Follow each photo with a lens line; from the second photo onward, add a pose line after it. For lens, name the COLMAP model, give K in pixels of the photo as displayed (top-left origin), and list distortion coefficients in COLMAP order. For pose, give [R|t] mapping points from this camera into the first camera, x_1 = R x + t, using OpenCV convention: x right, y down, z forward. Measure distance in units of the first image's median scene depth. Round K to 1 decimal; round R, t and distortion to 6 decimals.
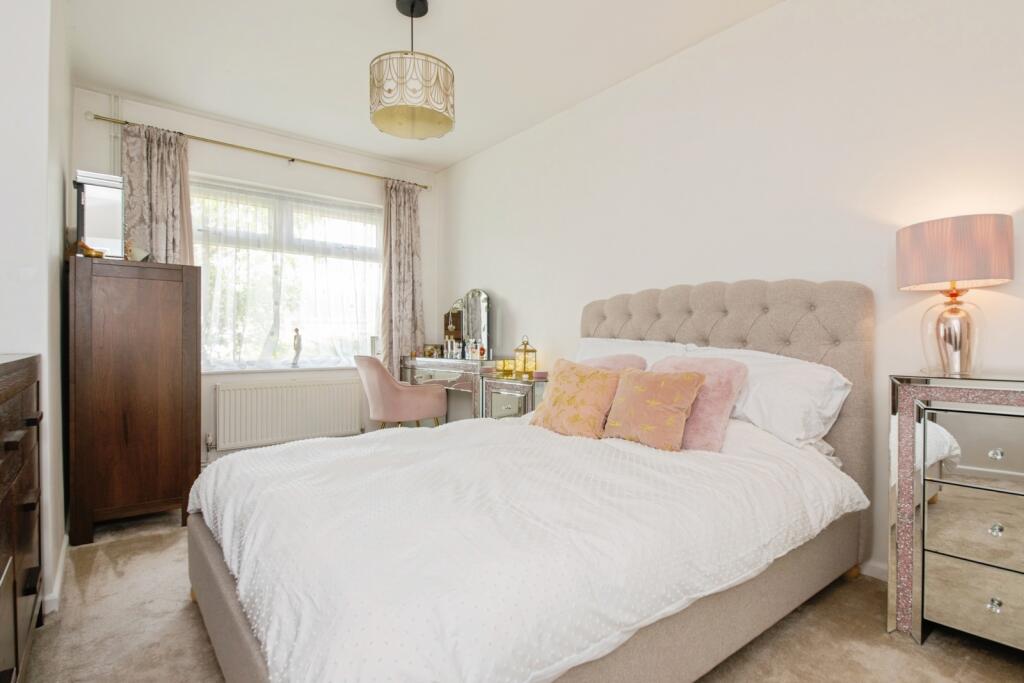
lens RADIAL K [[503.9, 0, 507.8], [0, 503.9, 343.3], [0, 0, 1]] dist [0.048216, -0.045357]
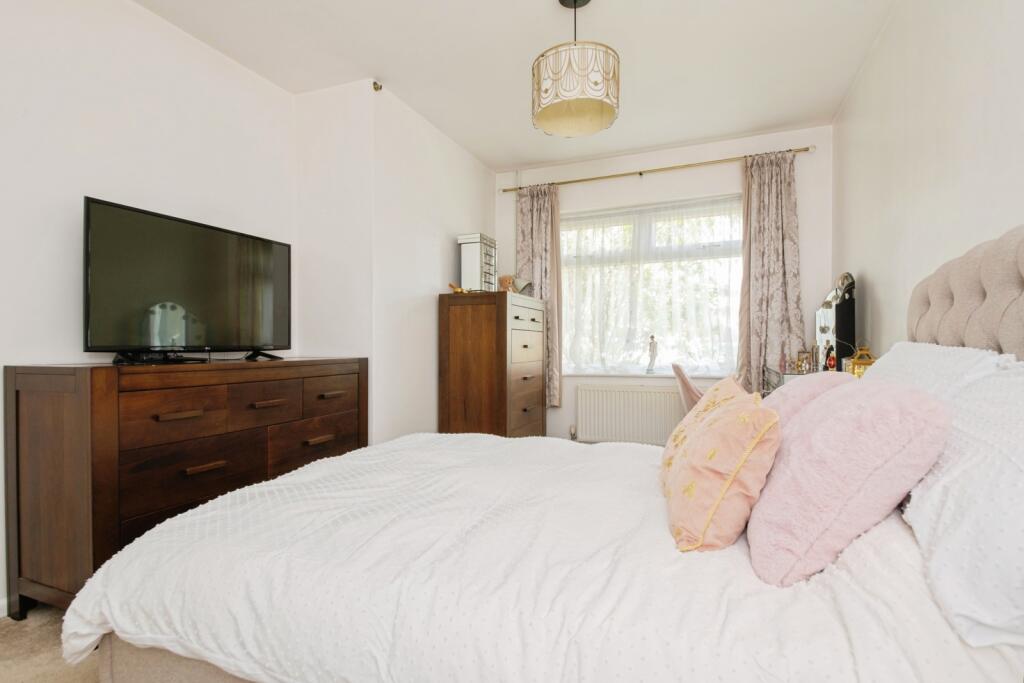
lens RADIAL K [[503.9, 0, 507.8], [0, 503.9, 343.3], [0, 0, 1]] dist [0.048216, -0.045357]
pose [[0.496939, -0.010494, -0.867722, 0.340834], [0.003156, 0.999942, -0.010286, -0.004347], [0.867779, 0.002372, 0.496944, 0.255138]]
